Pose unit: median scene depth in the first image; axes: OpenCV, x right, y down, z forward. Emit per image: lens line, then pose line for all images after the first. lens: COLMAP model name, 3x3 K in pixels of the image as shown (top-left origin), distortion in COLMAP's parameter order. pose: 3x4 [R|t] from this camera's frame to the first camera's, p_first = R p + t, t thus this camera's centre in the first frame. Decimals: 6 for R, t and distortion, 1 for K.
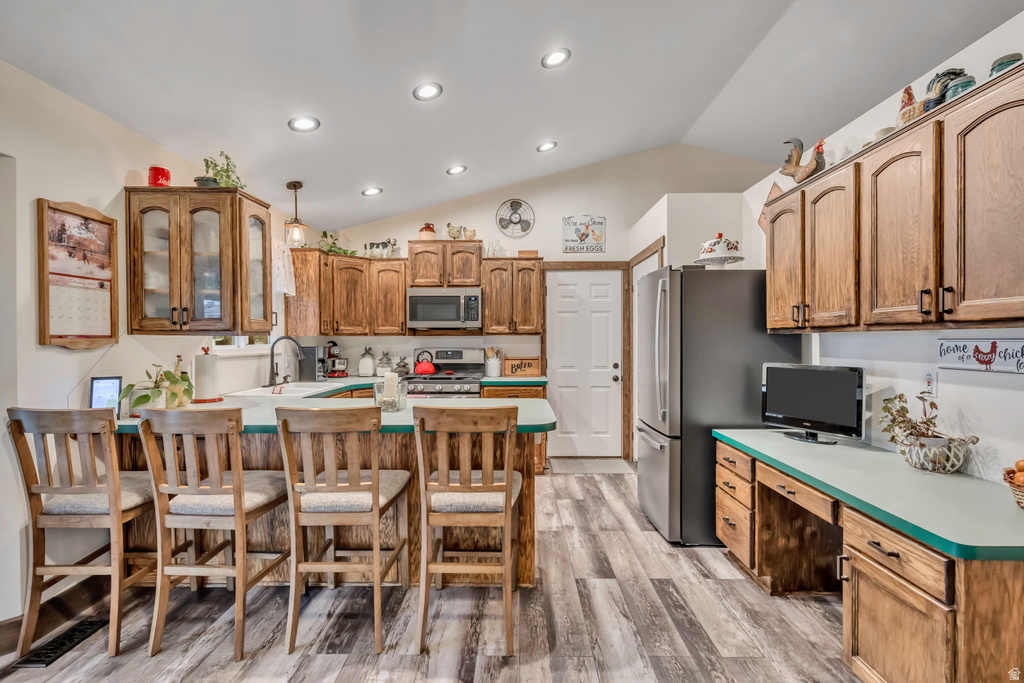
lens RADIAL K [[451.6, 0, 516.4], [0, 451.6, 343.1], [0, 0, 1]] dist [-0.004150, 0.000072]
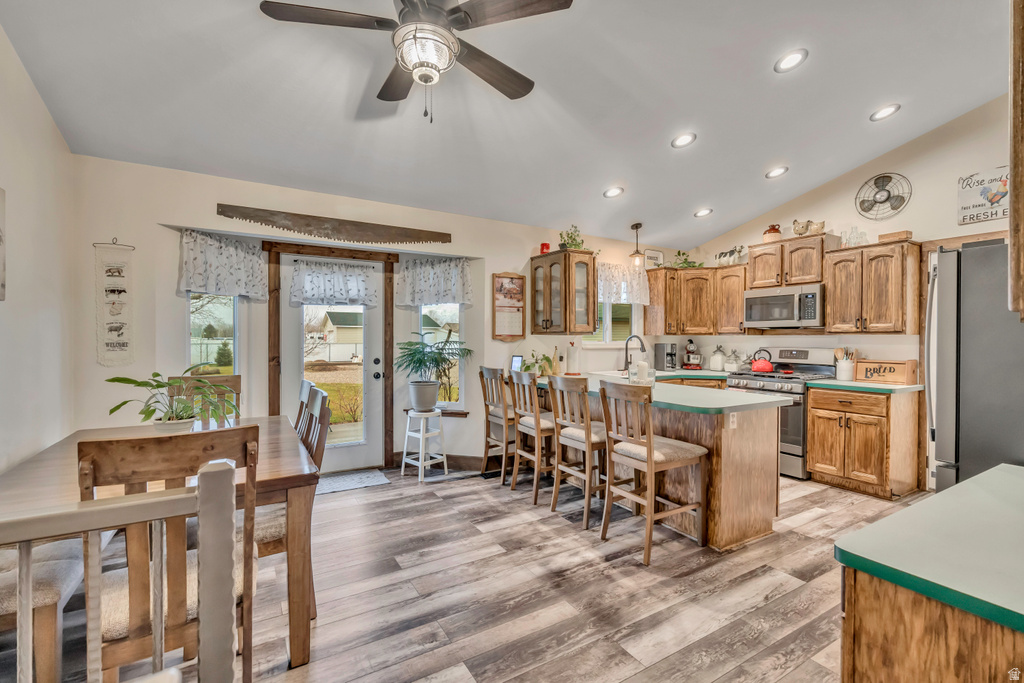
lens RADIAL K [[451.6, 0, 510.5], [0, 451.6, 338.8], [0, 0, 1]] dist [-0.004150, 0.000072]
pose [[0.516889, 0.006373, -0.856029, 0.716638], [-0.013404, 0.999910, -0.000650, 0.001991], [0.855948, 0.011810, 0.516927, -0.063287]]
